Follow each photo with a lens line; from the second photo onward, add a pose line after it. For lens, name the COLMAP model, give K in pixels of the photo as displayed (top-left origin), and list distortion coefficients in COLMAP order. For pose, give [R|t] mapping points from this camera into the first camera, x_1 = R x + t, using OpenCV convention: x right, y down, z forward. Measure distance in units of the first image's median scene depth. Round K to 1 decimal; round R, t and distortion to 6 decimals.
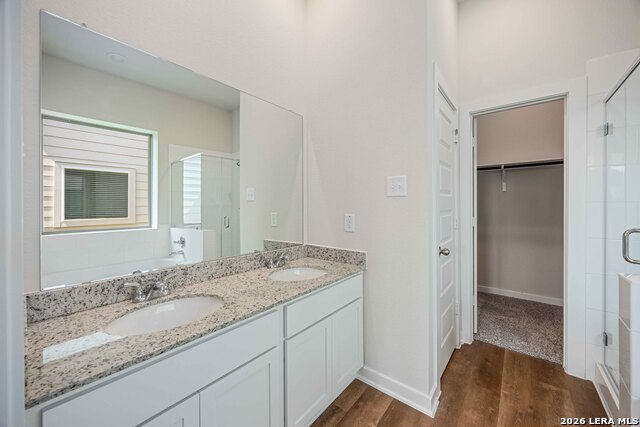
lens RADIAL K [[242.8, 0, 321.0], [0, 242.8, 212.6], [0, 0, 1]] dist [-0.001997, -0.000399]
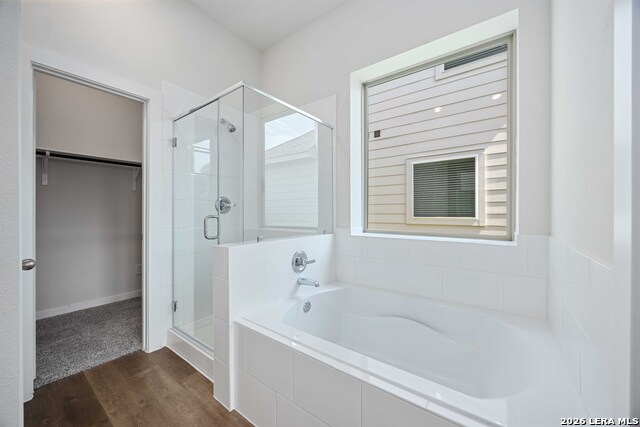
lens RADIAL K [[242.8, 0, 321.0], [0, 242.8, 212.6], [0, 0, 1]] dist [-0.001997, -0.000399]
pose [[-0.044371, 0.004954, 0.999003, -0.125563], [0.023739, 0.999711, -0.003903, 0.046164], [-0.998733, 0.023543, -0.044476, 0.242422]]
